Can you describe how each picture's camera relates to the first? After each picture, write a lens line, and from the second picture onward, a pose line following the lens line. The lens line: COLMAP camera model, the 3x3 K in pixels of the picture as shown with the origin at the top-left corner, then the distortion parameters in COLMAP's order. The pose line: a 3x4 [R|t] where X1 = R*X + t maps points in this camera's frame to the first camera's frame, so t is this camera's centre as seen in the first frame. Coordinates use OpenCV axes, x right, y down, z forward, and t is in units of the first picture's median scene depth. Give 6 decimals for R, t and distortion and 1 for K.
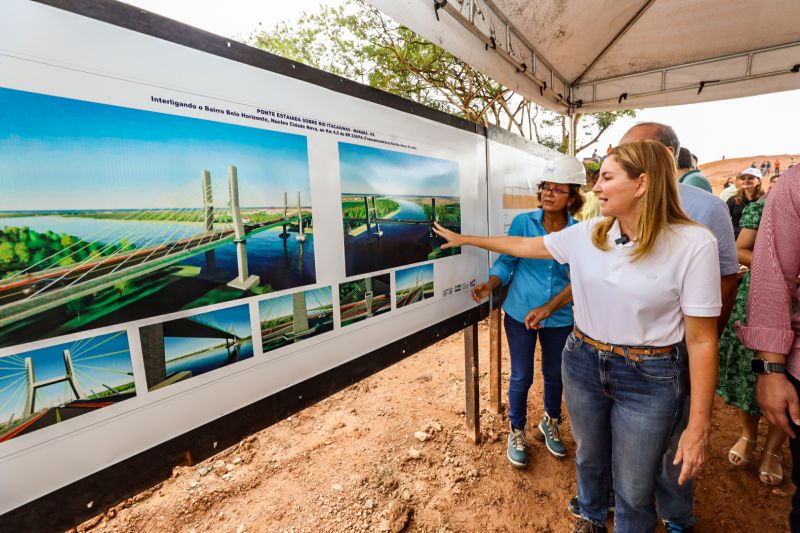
lens RADIAL K [[373.6, 0, 400.0], [0, 373.6, 266.5], [0, 0, 1]] dist [-0.038269, 0.011273]
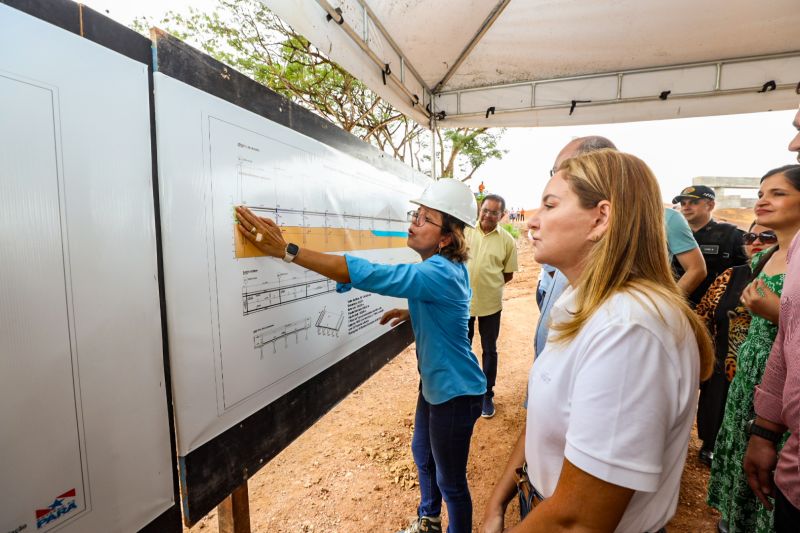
lens RADIAL K [[373.6, 0, 400.0], [0, 373.6, 266.5], [0, 0, 1]] dist [-0.038269, 0.011273]
pose [[0.956720, 0.009301, 0.290863, 0.167631], [0.011290, 0.997550, -0.069037, -0.057497], [-0.290792, 0.069333, 0.954271, 0.276509]]
